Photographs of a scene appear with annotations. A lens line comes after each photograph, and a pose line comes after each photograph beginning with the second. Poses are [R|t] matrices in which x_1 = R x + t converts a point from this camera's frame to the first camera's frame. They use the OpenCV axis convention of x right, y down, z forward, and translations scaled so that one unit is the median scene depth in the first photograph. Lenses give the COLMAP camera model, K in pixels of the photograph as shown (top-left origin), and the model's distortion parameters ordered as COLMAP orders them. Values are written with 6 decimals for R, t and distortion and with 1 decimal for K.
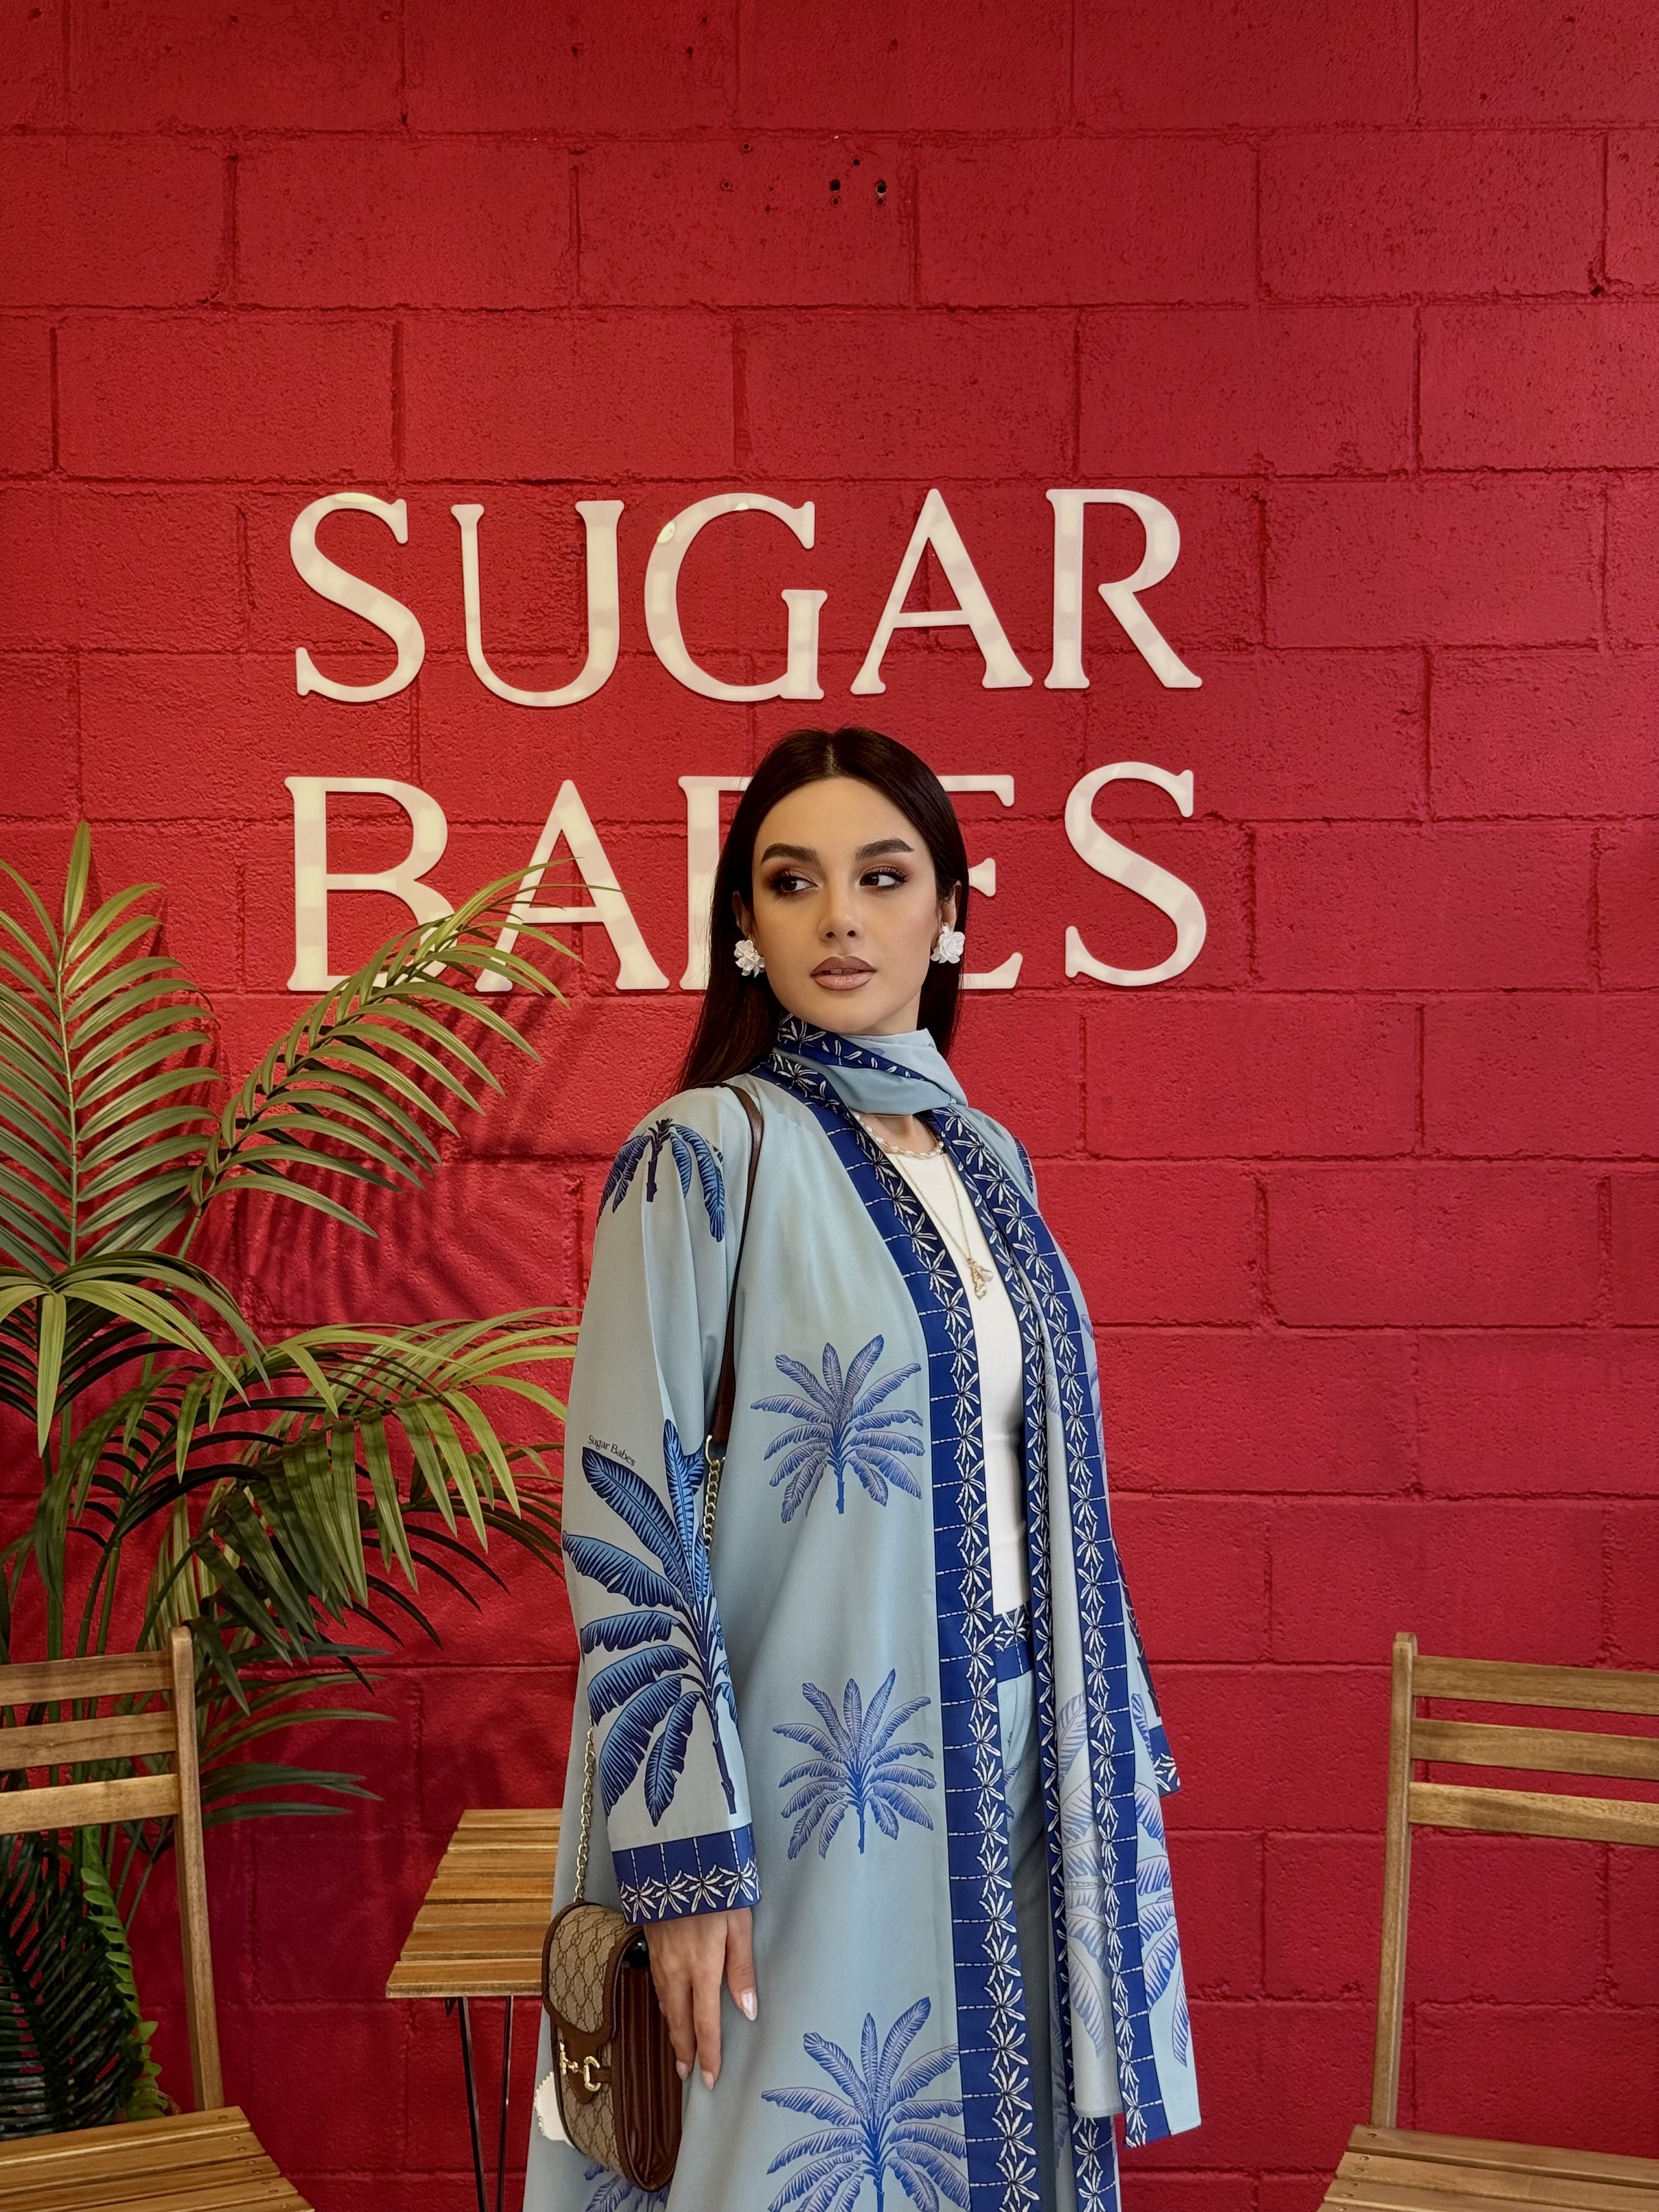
lens RADIAL K [[3107.4, 0, 812.6], [0, 3107.4, 1111.1], [0, 0, 1]] dist [0.160536, -0.275290]
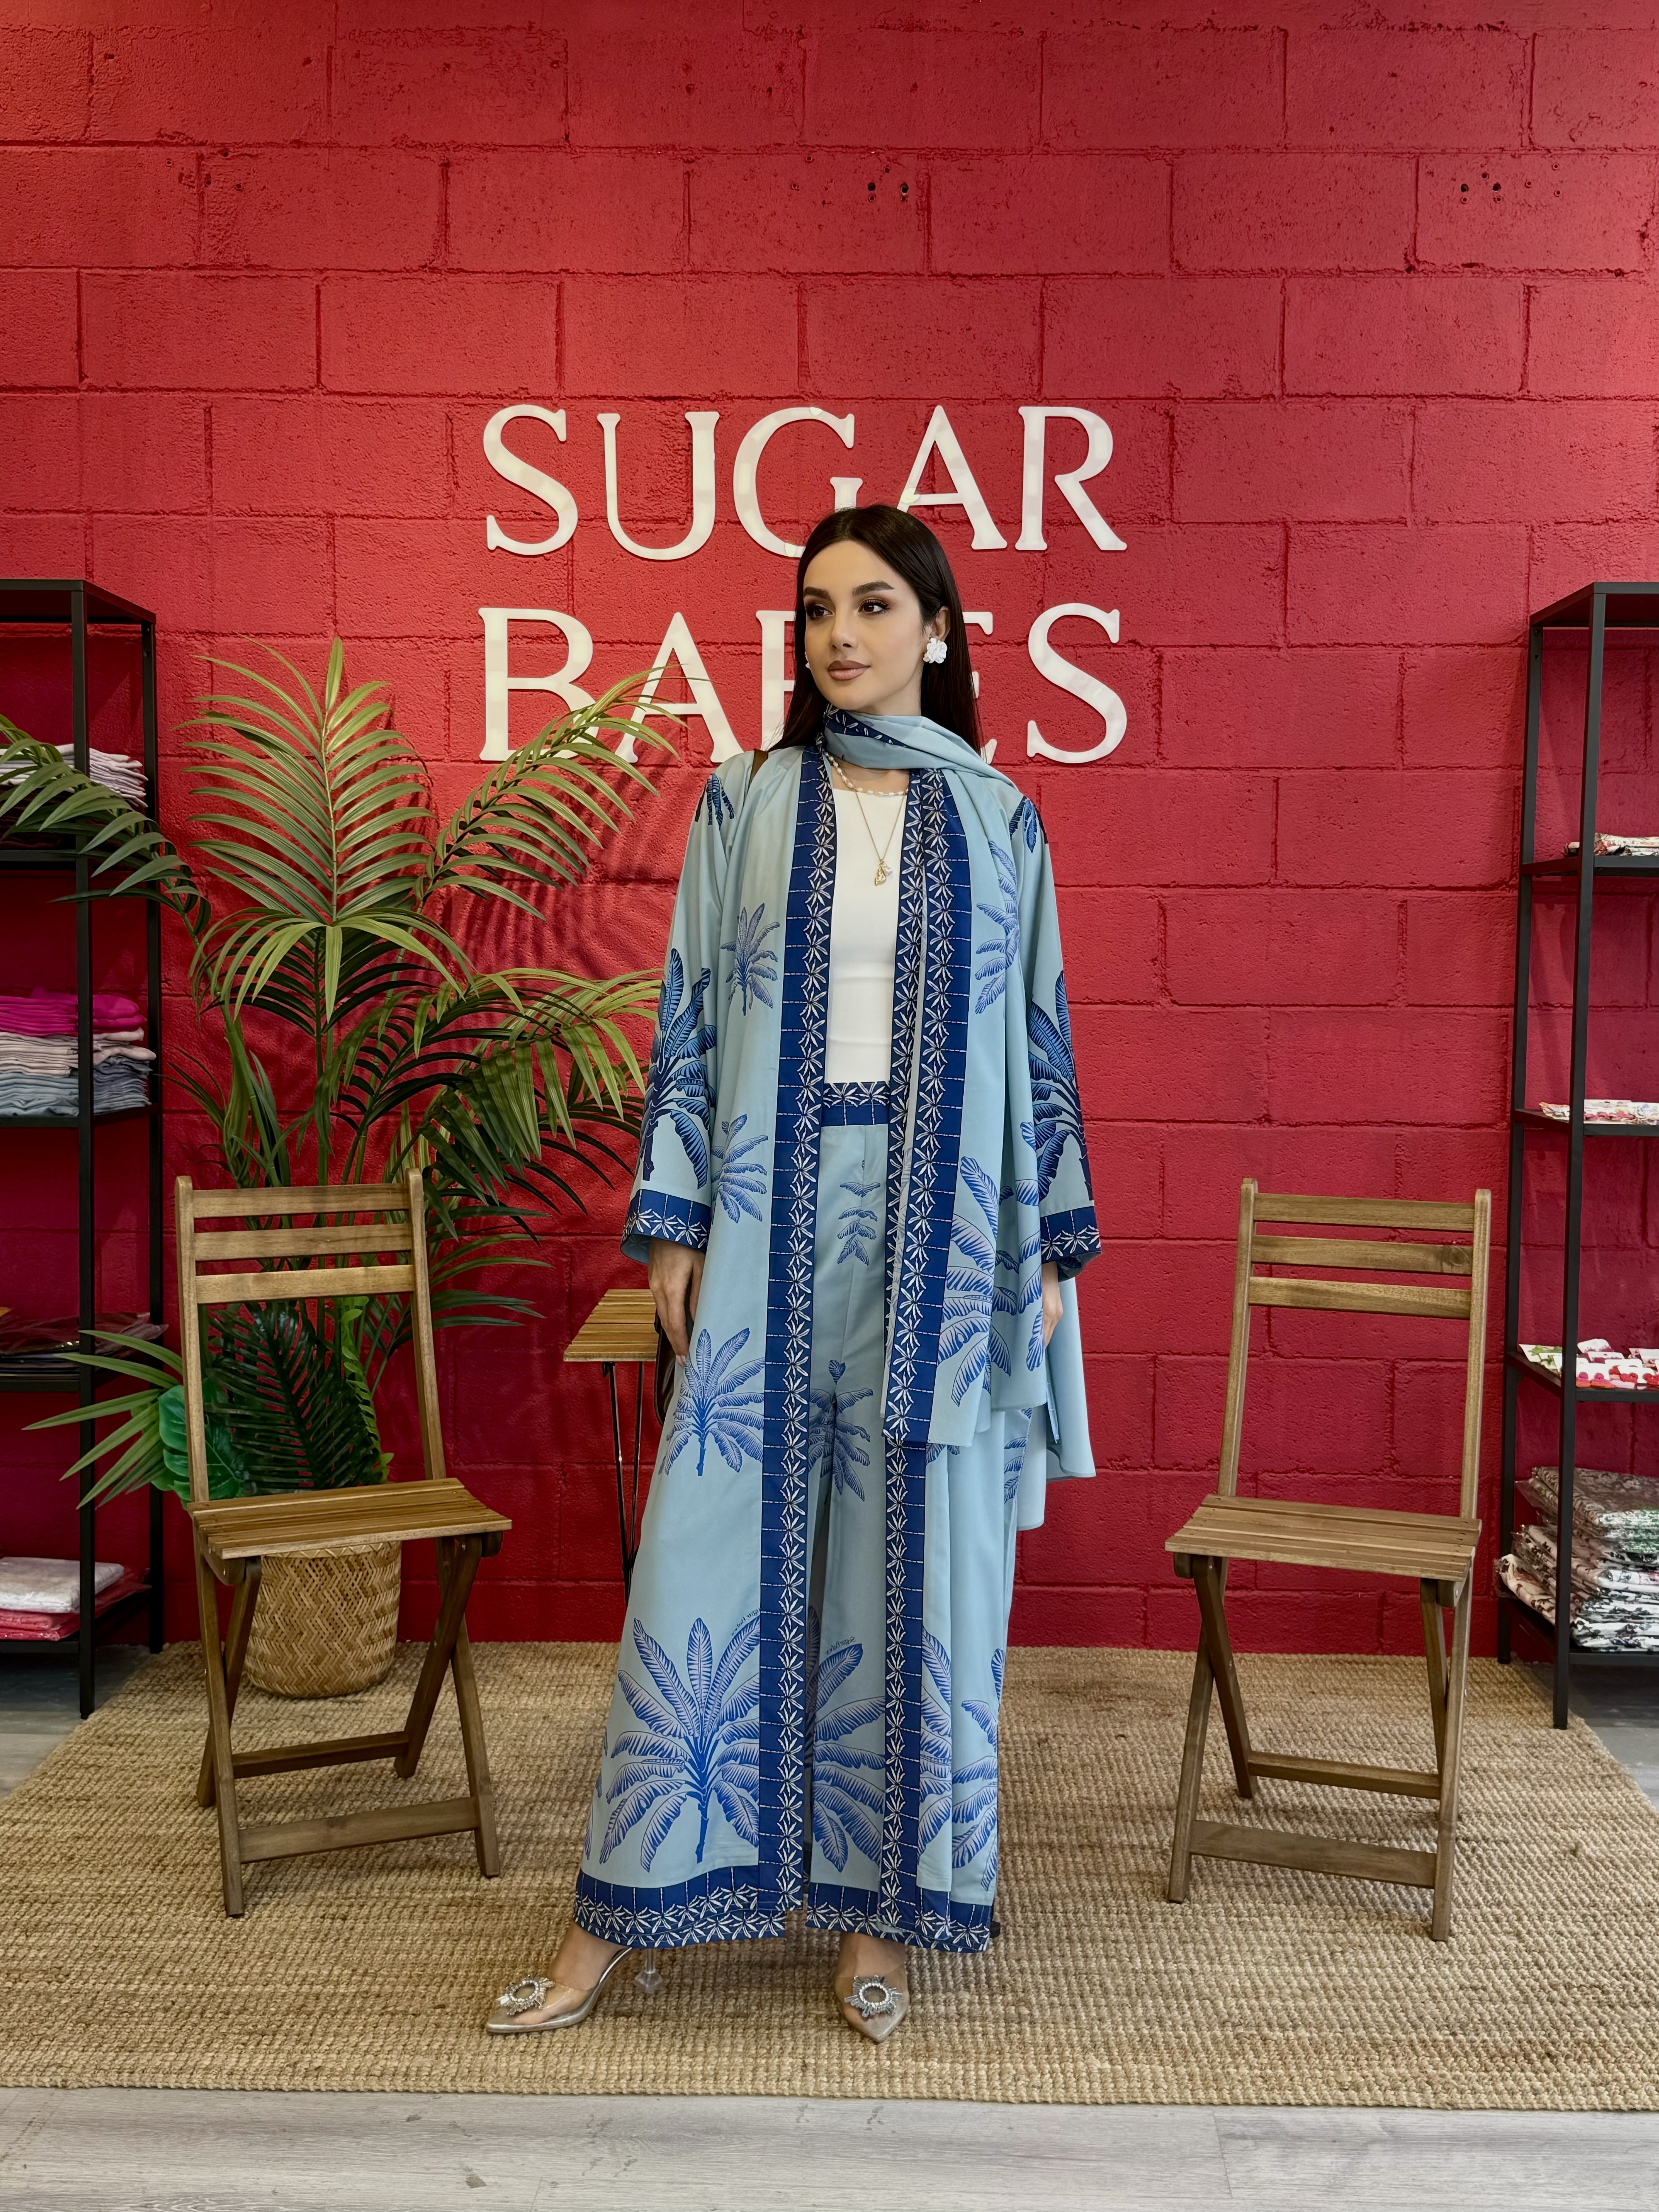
lens RADIAL K [[2412.5, 0, 837.7], [0, 2412.5, 1096.9], [0, 0, 1]] dist [0.188746, -0.450781]
pose [[0.999922, 0.011444, -0.004975, 0.002088], [-0.011285, 0.999462, 0.030804, 0.079193], [0.005325, -0.030745, 0.999513, -0.111235]]
